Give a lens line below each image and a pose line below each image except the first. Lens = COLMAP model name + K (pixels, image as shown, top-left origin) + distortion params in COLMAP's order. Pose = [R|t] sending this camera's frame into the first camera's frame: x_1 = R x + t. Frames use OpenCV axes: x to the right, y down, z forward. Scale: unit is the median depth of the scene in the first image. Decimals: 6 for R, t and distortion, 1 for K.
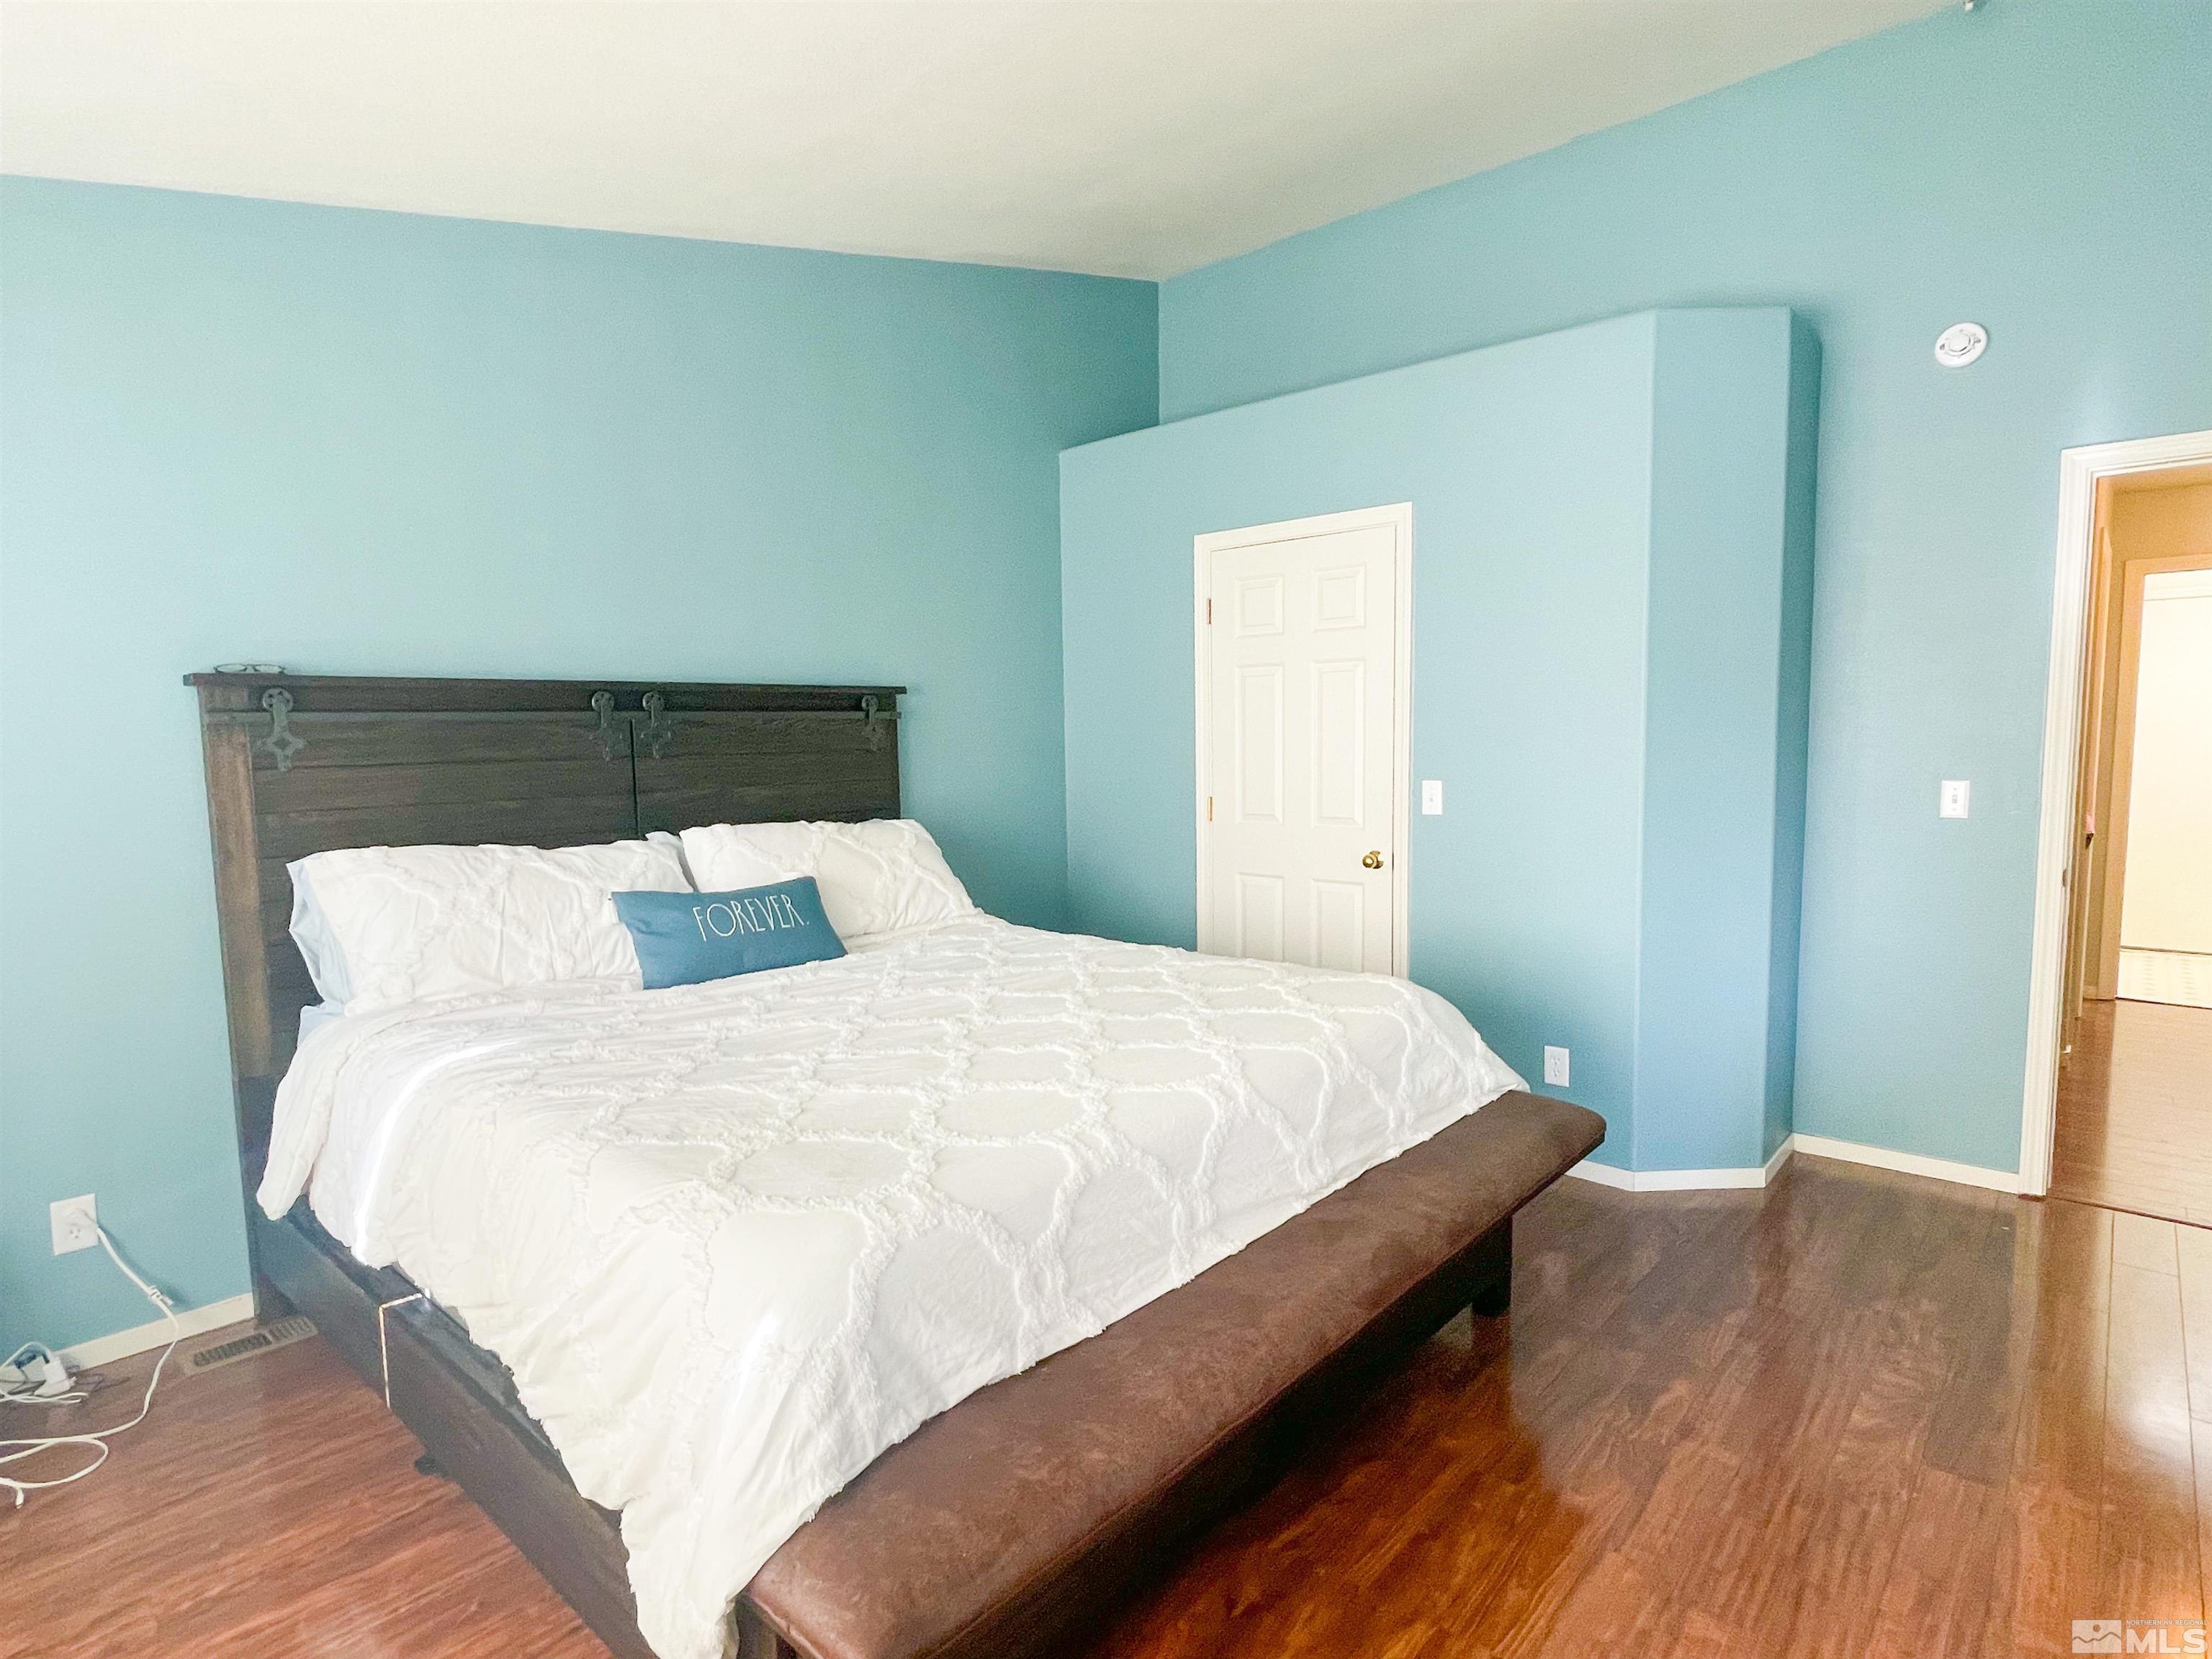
lens RADIAL K [[1143.6, 0, 1101.0], [0, 1143.6, 827.2], [0, 0, 1]] dist [-0.002079, -0.000080]
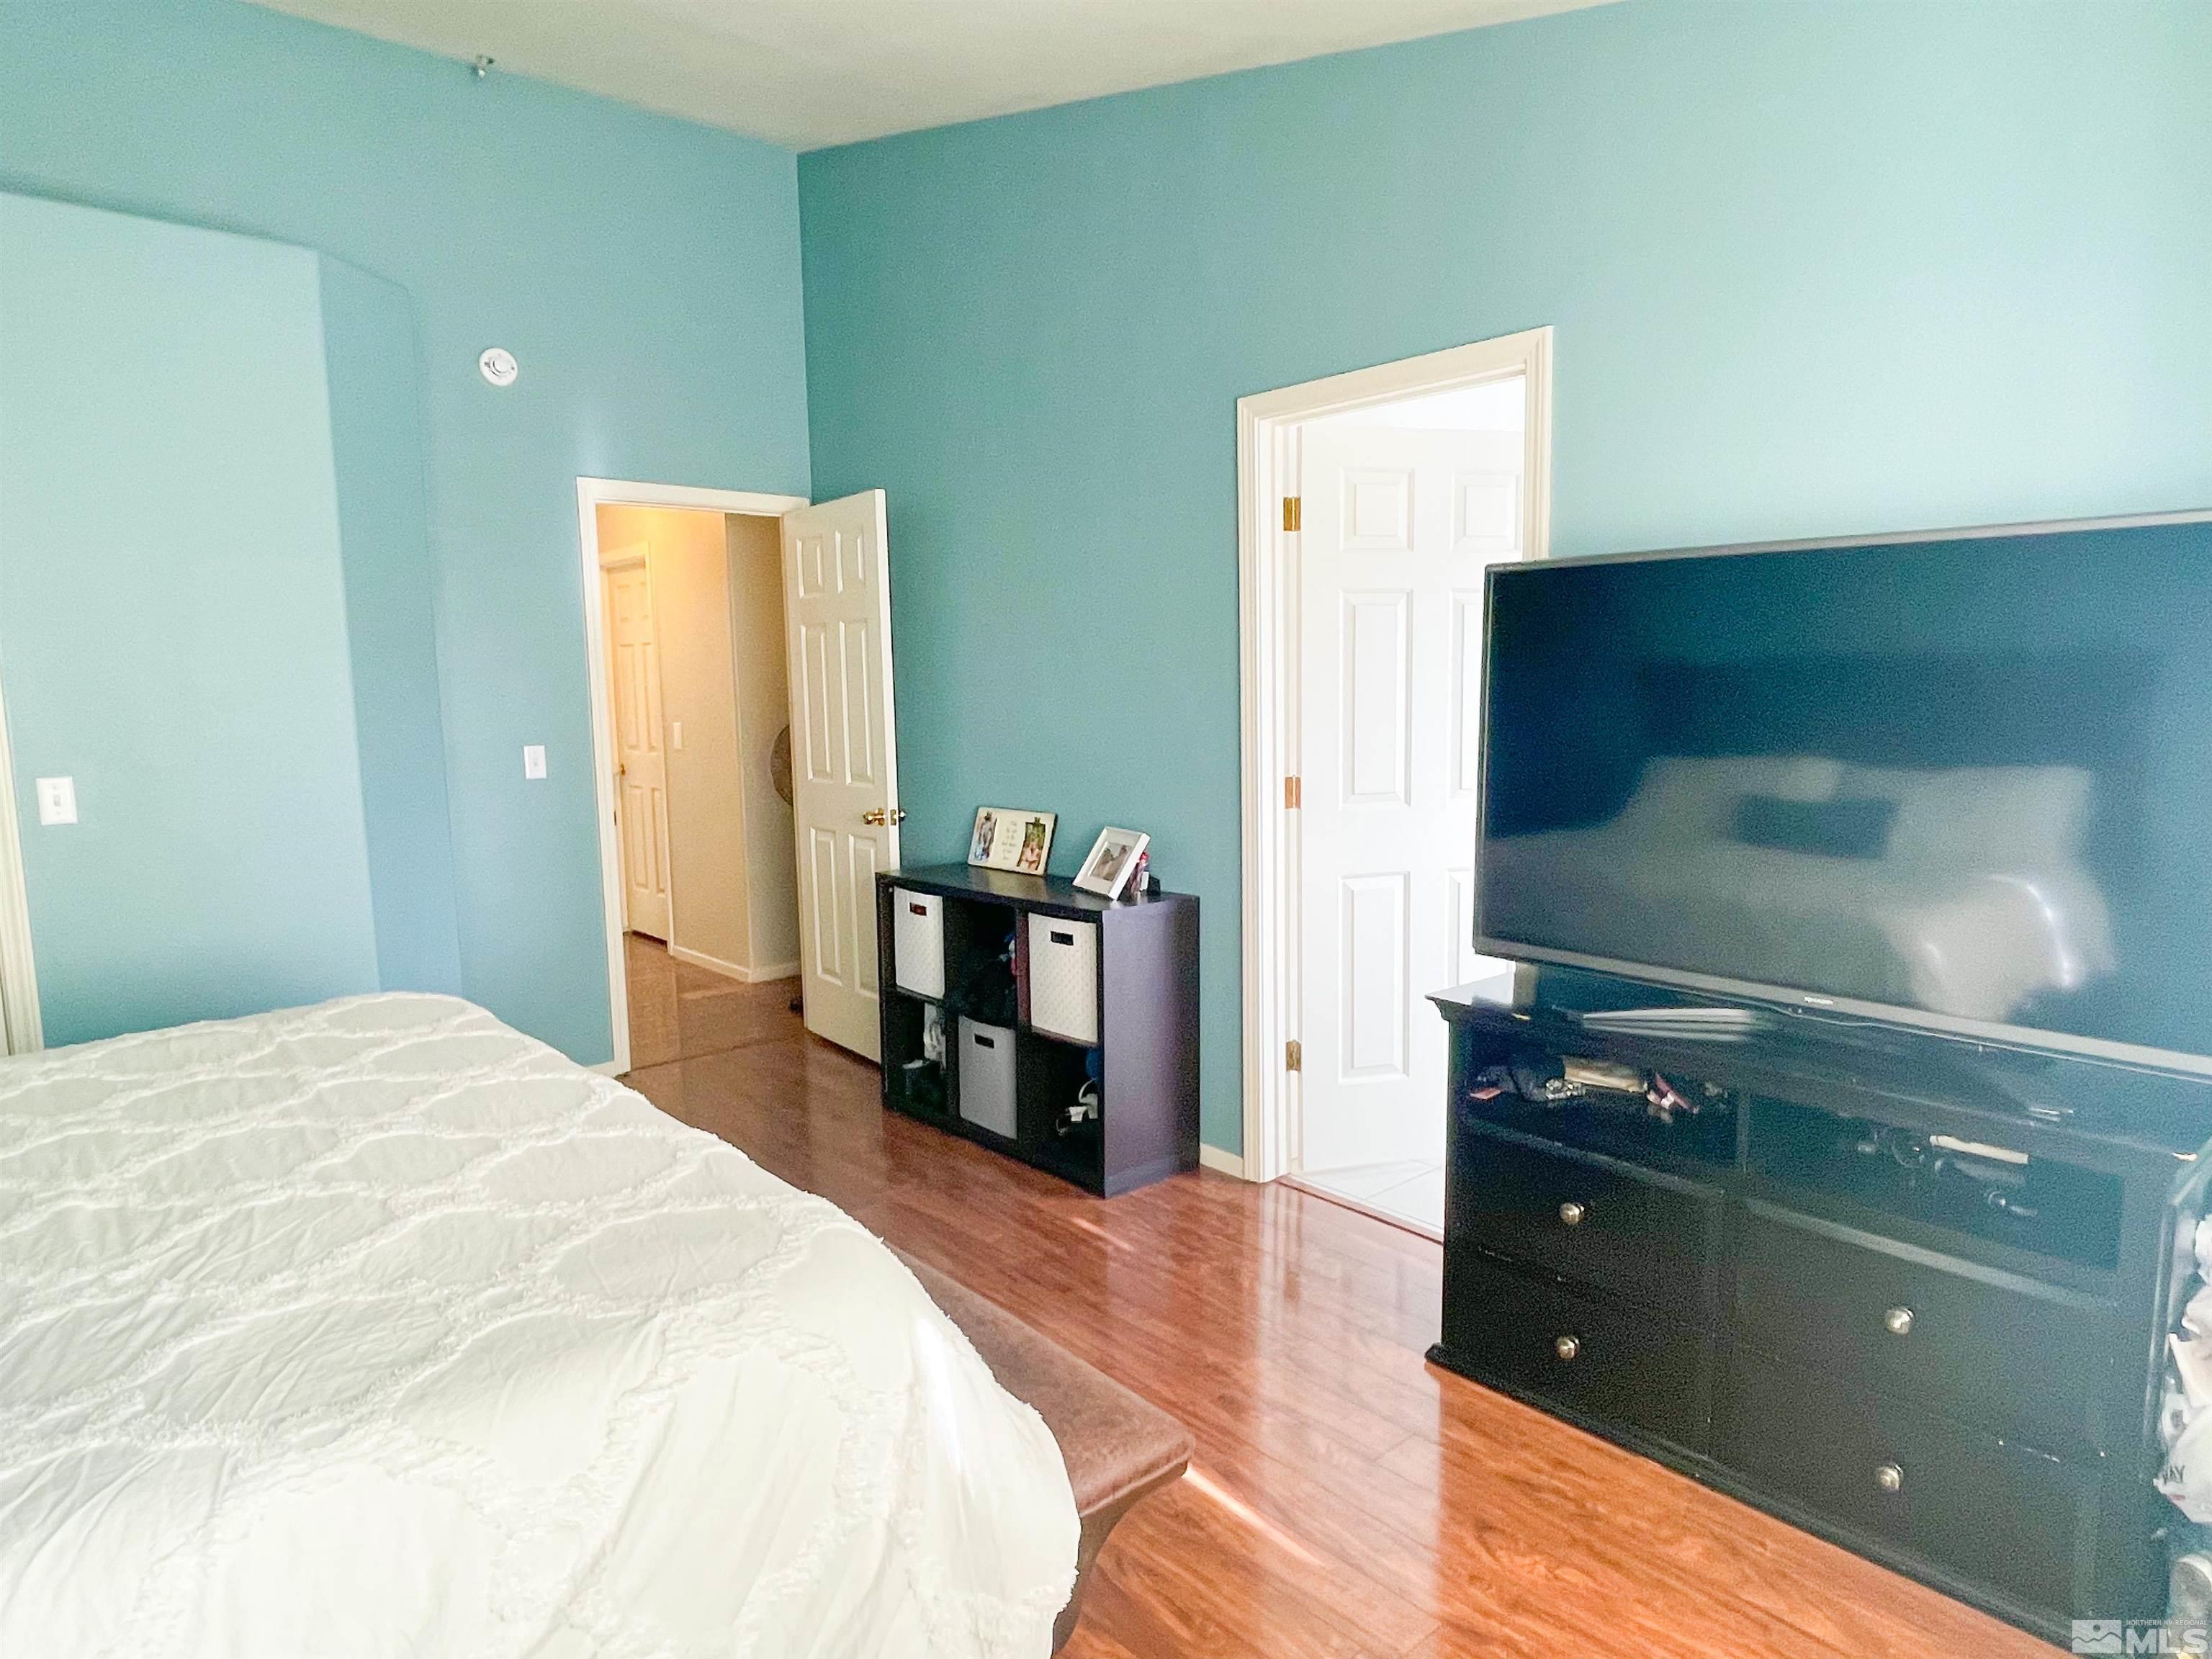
lens RADIAL K [[1295.5, 0, 1109.0], [0, 1295.5, 828.3], [0, 0, 1]] dist [-0.023912, 0.011210]
pose [[0.126637, -0.100282, 0.986867, -0.693852], [0.094164, 0.991599, 0.088679, -0.028100], [-0.987470, 0.081698, 0.135016, 0.364760]]
